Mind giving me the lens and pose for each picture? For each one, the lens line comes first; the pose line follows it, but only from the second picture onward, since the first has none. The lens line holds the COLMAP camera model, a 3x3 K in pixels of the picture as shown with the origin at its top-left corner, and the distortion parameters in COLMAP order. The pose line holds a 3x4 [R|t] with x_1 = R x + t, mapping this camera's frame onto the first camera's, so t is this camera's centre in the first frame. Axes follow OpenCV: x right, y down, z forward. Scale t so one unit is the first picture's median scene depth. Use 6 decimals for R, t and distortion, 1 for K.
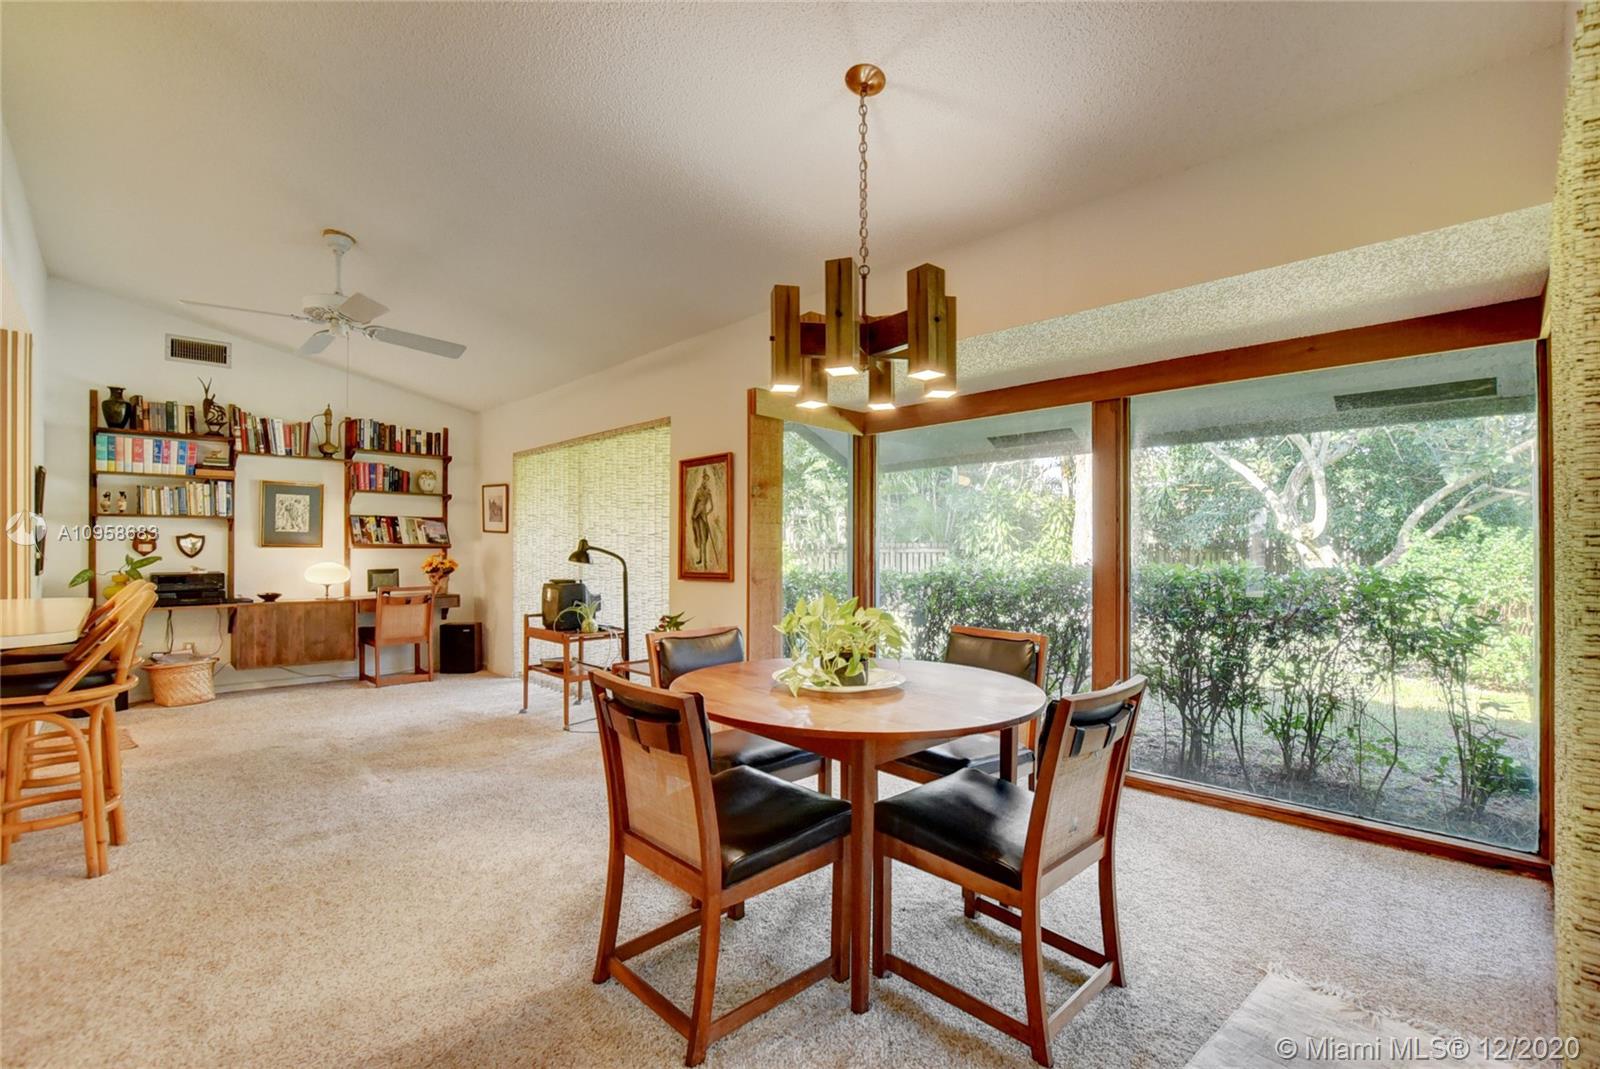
lens RADIAL K [[708.8, 0, 796.0], [0, 708.8, 544.8], [0, 0, 1]] dist [-0.030648, 0.004897]
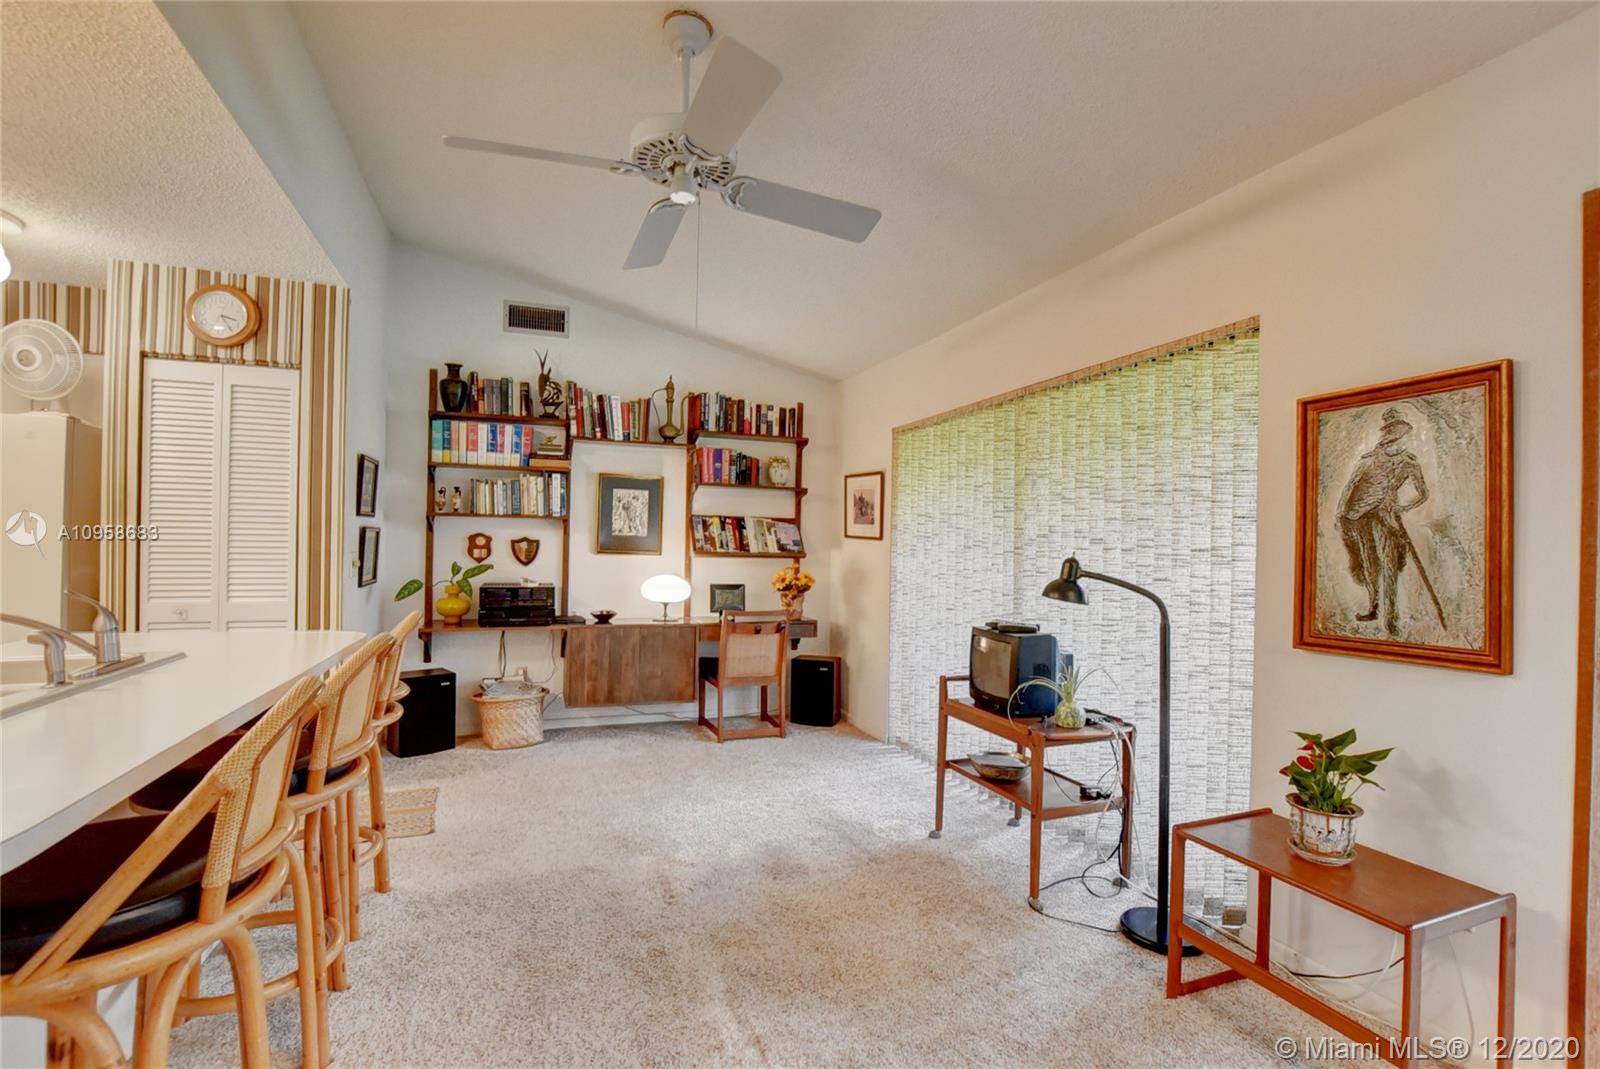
lens RADIAL K [[708.8, 0, 796.0], [0, 708.8, 544.8], [0, 0, 1]] dist [-0.030648, 0.004897]
pose [[0.915587, 0.015315, -0.401827, -0.228967], [-0.016271, 0.999867, 0.001034, -0.012659], [0.401790, 0.005591, 0.915715, 0.348328]]
